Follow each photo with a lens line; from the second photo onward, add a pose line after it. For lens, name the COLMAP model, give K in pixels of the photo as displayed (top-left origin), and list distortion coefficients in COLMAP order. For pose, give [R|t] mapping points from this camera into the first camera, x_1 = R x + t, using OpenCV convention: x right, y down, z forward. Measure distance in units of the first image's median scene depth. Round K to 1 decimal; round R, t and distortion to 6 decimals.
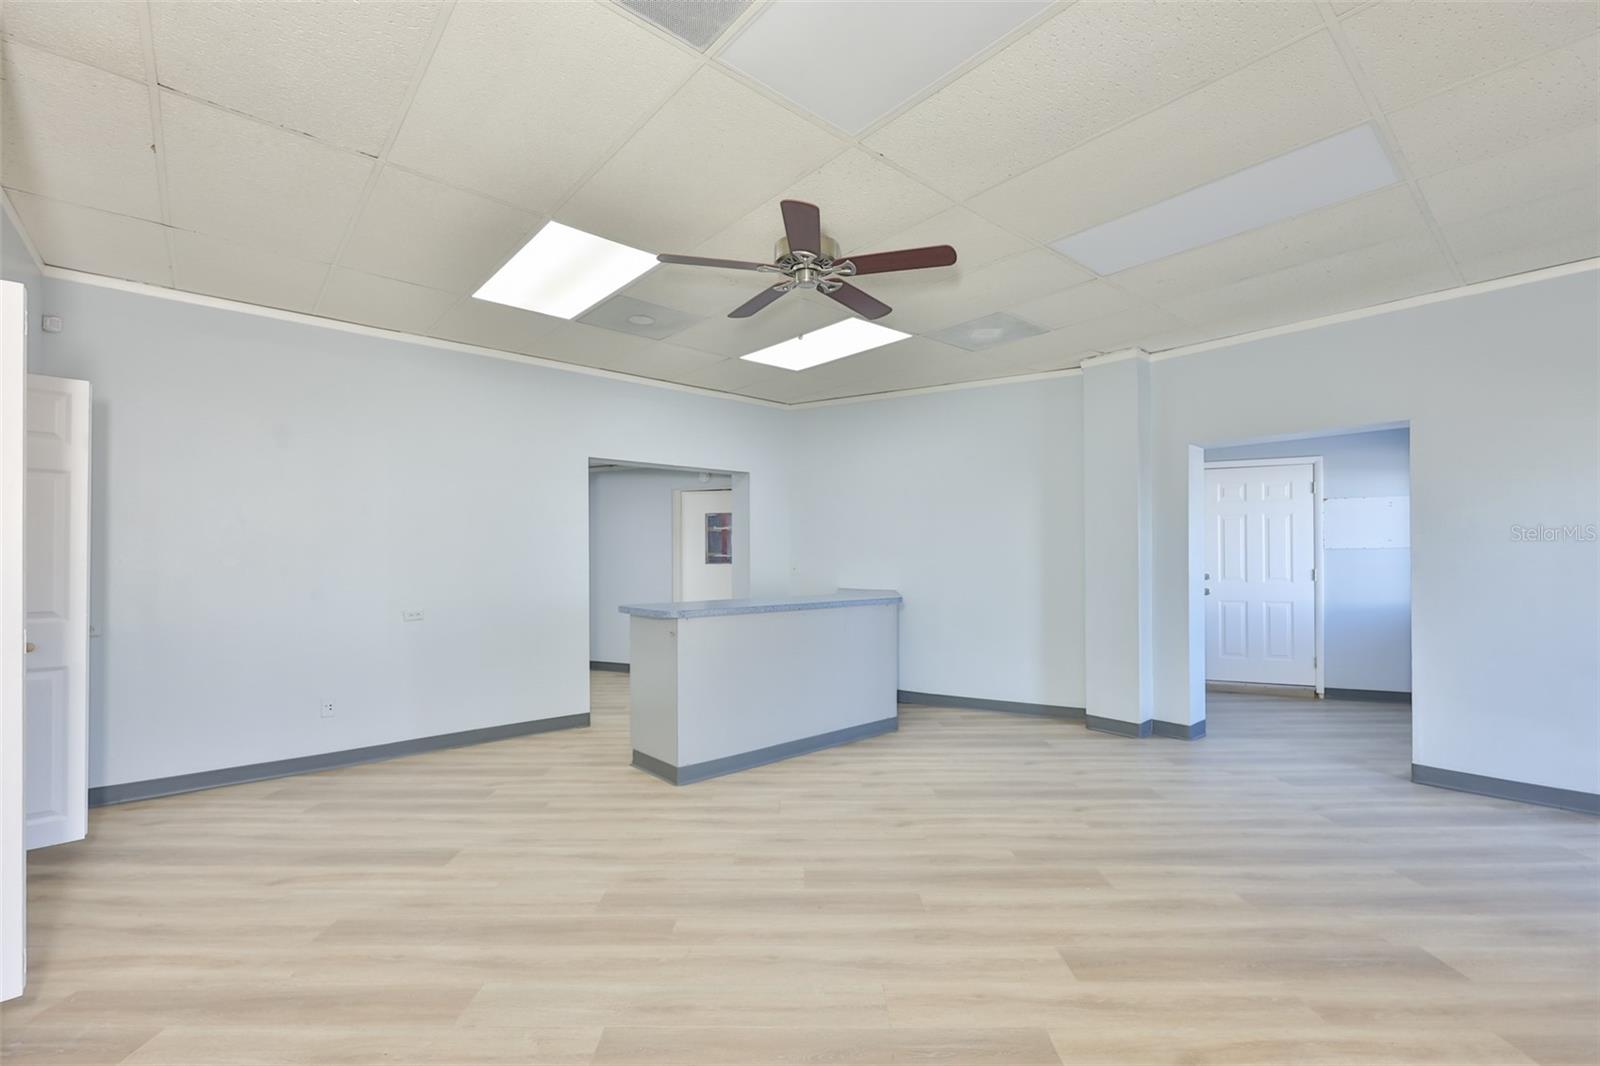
lens RADIAL K [[697.9, 0, 800.7], [0, 697.9, 542.1], [0, 0, 1]] dist [-0.003779, -0.000448]
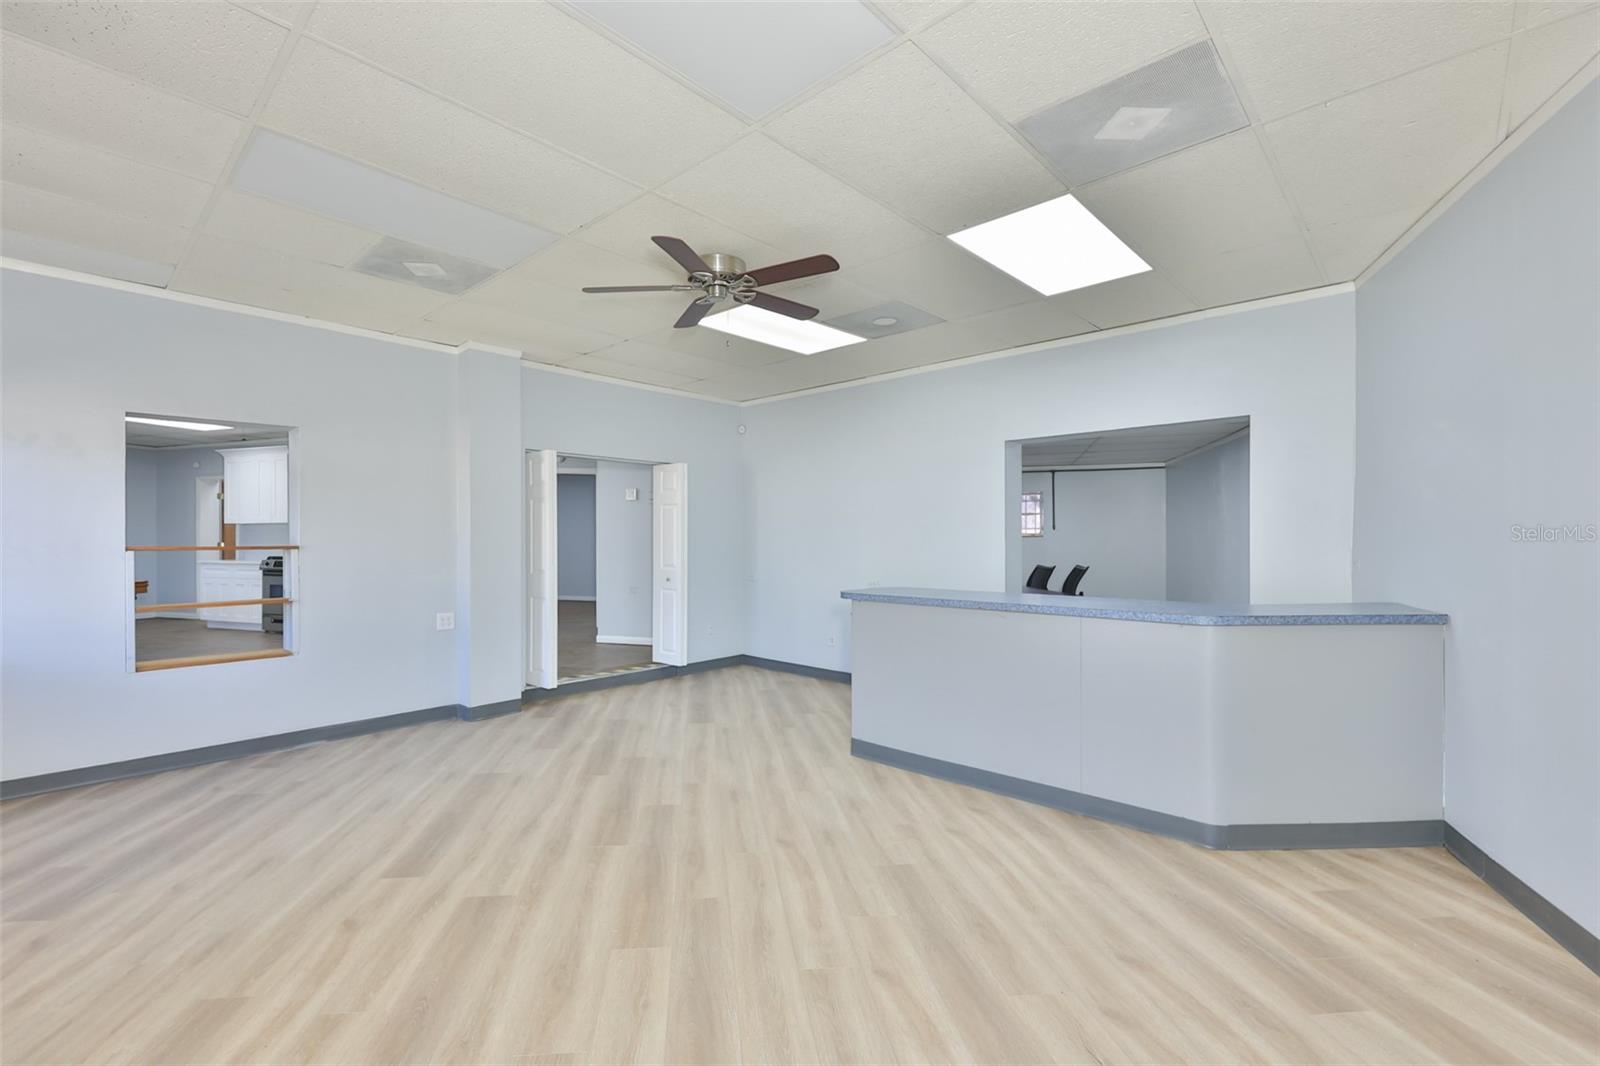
lens RADIAL K [[697.9, 0, 798.3], [0, 697.9, 539.2], [0, 0, 1]] dist [-0.003779, -0.000448]
pose [[0.100732, 0.003129, -0.994909, 1.057873], [0.023298, 0.999713, 0.005503, -0.005106], [0.994641, -0.023733, 0.100630, 0.921253]]
